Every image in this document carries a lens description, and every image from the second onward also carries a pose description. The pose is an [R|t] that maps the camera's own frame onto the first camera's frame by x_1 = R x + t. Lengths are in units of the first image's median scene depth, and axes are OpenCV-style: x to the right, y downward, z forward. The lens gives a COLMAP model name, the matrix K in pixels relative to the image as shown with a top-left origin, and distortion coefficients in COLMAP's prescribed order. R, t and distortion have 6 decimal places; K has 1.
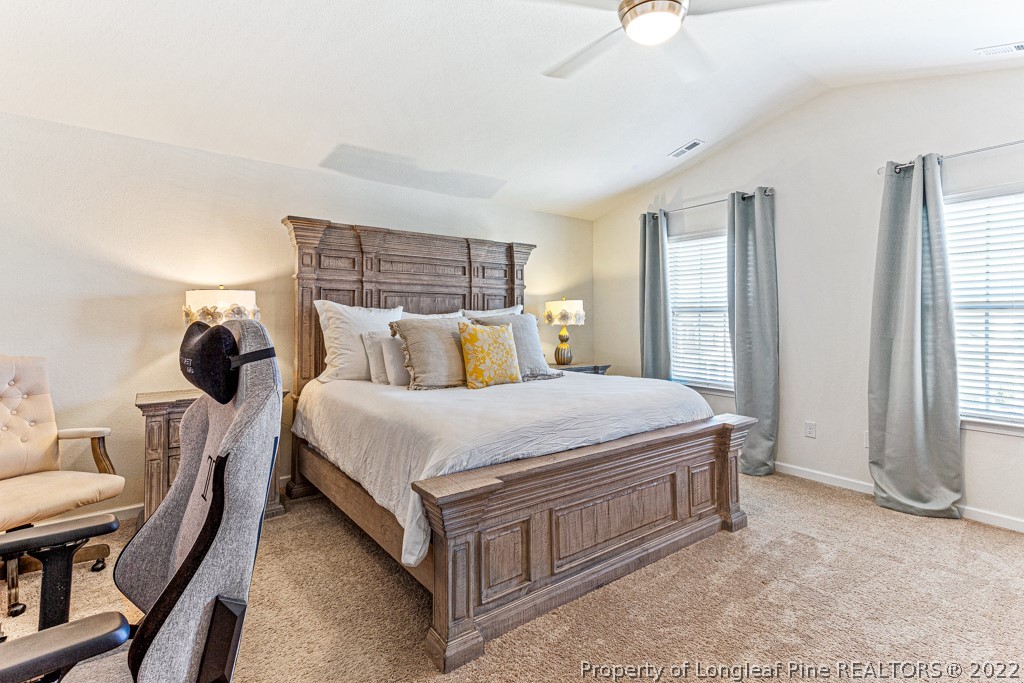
lens RADIAL K [[490.0, 0, 539.0], [0, 490.0, 309.7], [0, 0, 1]] dist [0.024264, 0.001387]
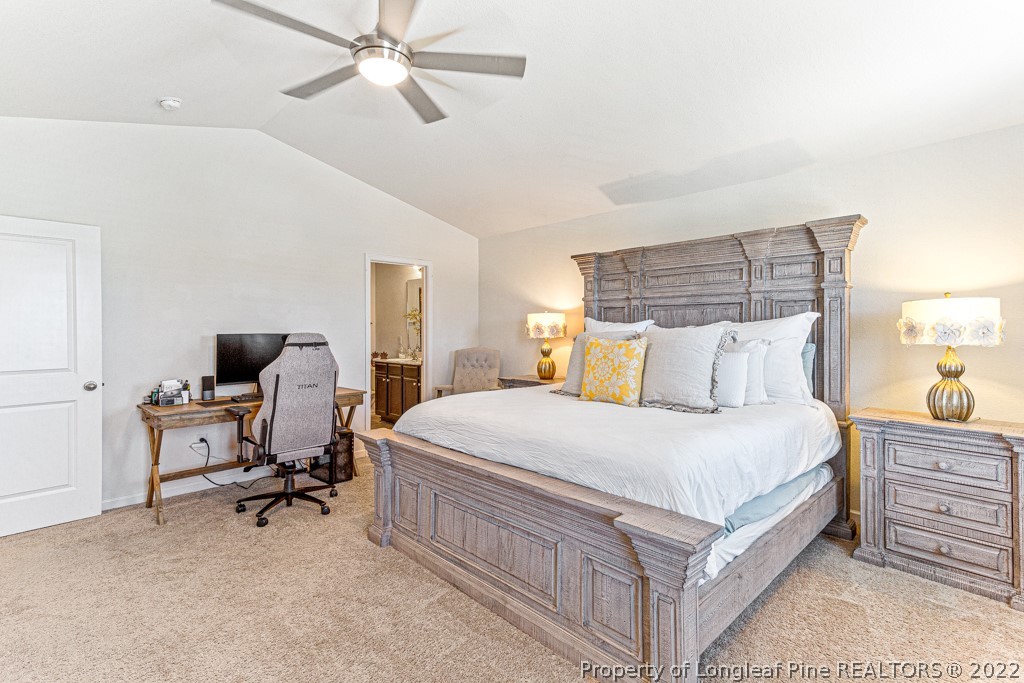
lens RADIAL K [[490.0, 0, 512.2], [0, 490.0, 333.9], [0, 0, 1]] dist [0.024264, 0.001387]
pose [[0.090664, 0.005764, -0.995865, 1.068095], [0.015467, 0.999854, 0.007196, 0.014371], [0.995761, -0.016055, 0.090562, 0.937133]]
